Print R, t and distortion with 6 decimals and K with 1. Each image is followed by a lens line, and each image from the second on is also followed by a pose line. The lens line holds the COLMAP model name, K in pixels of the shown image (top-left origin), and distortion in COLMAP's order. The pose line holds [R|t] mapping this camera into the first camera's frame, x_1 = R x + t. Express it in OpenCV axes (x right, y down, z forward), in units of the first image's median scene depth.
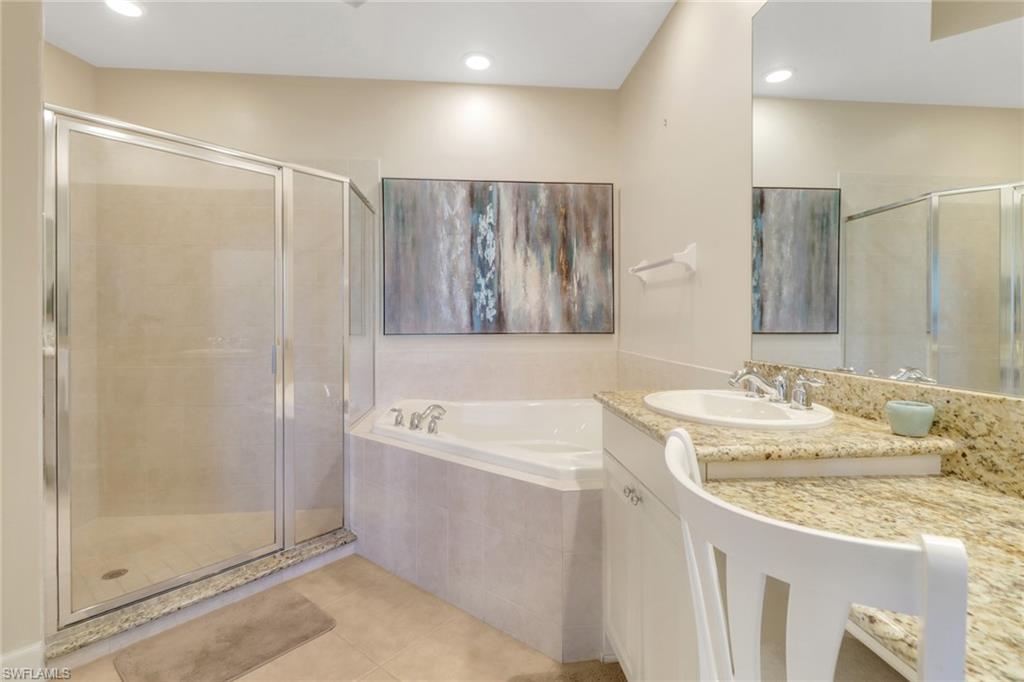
lens RADIAL K [[496.1, 0, 508.7], [0, 496.1, 320.5], [0, 0, 1]] dist [0.010286, -0.003450]
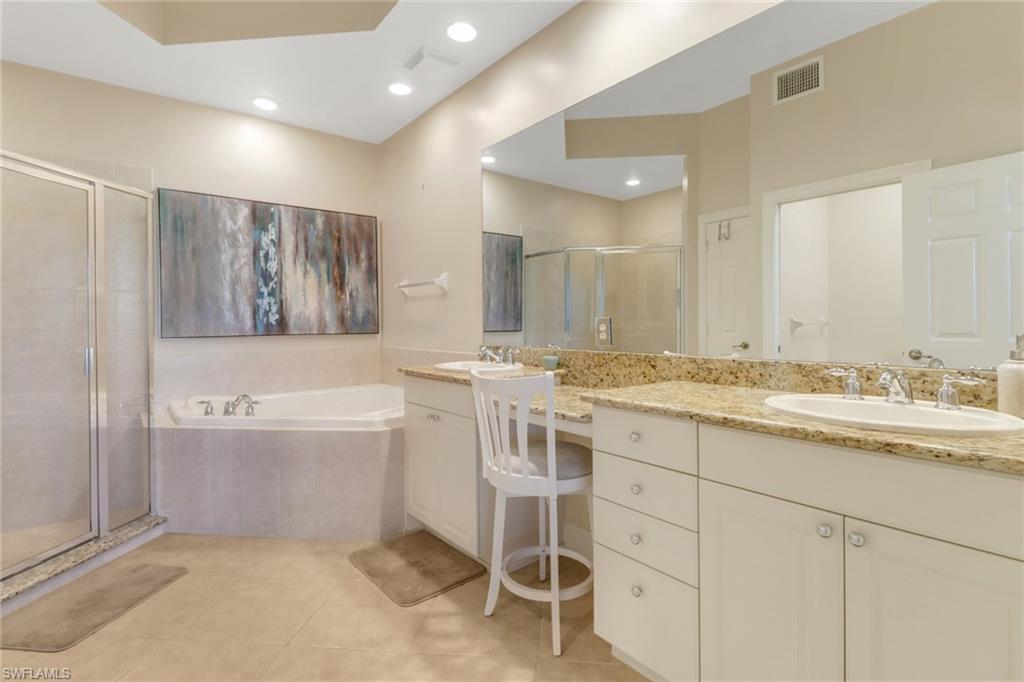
lens RADIAL K [[496.1, 0, 514.2], [0, 496.1, 333.0], [0, 0, 1]] dist [0.010286, -0.003450]
pose [[0.838193, -0.017567, 0.545091, -0.229012], [0.007339, 0.999754, 0.020935, 0.001212], [-0.545325, -0.013547, 0.838115, -0.322837]]
